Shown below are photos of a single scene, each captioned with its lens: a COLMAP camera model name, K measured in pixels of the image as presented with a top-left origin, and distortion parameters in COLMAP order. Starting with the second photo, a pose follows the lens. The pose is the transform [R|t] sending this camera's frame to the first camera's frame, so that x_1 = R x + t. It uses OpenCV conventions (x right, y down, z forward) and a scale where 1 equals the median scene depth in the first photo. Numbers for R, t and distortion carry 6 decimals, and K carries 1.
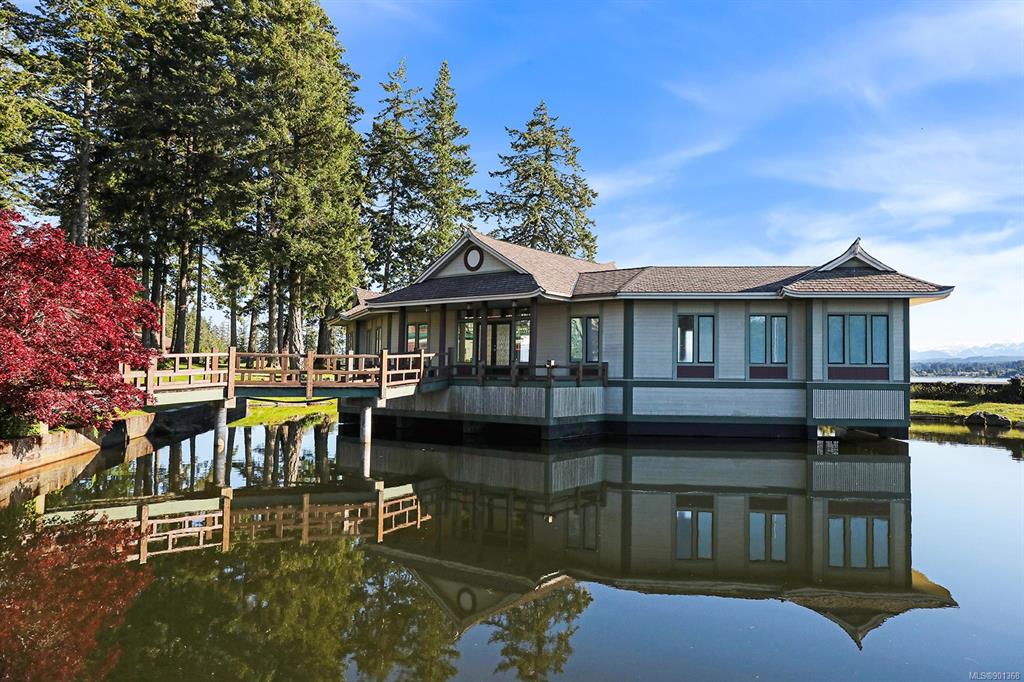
lens RADIAL K [[743.9, 0, 541.5], [0, 743.9, 343.7], [0, 0, 1]] dist [-0.003492, -0.000579]
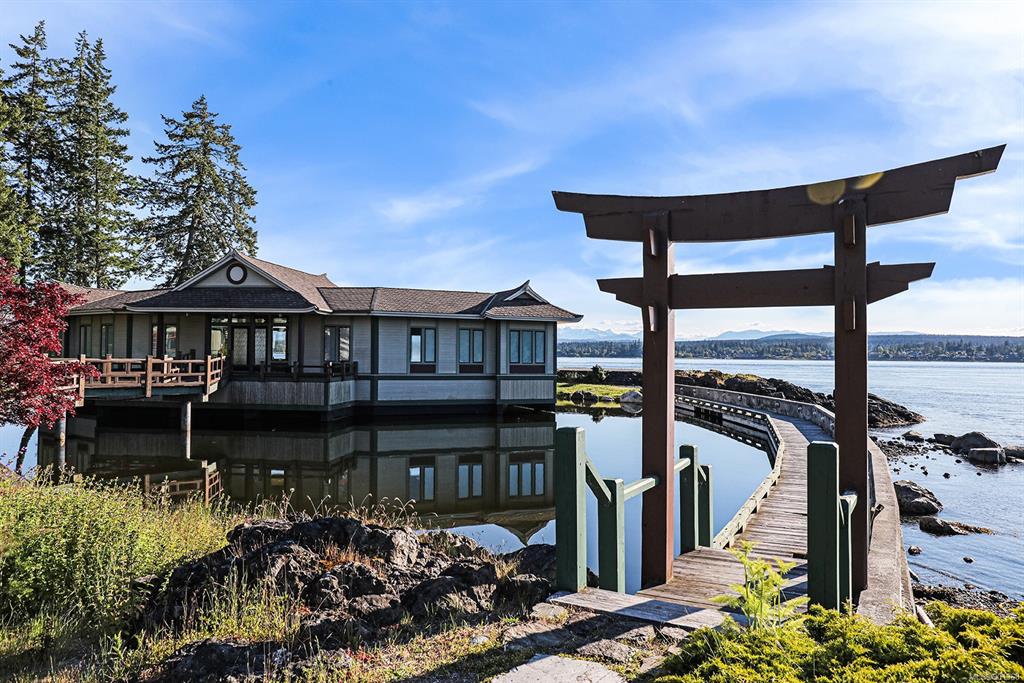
lens RADIAL K [[715.0, 0, 512.0], [0, 715.0, 341.5], [0, 0, 1]] dist [0.000978, -0.000753]
pose [[0.877172, 0.009099, 0.480091, -0.292816], [-0.020811, 0.999601, 0.019078, -0.042580], [-0.479726, -0.026726, 0.877011, -0.258643]]
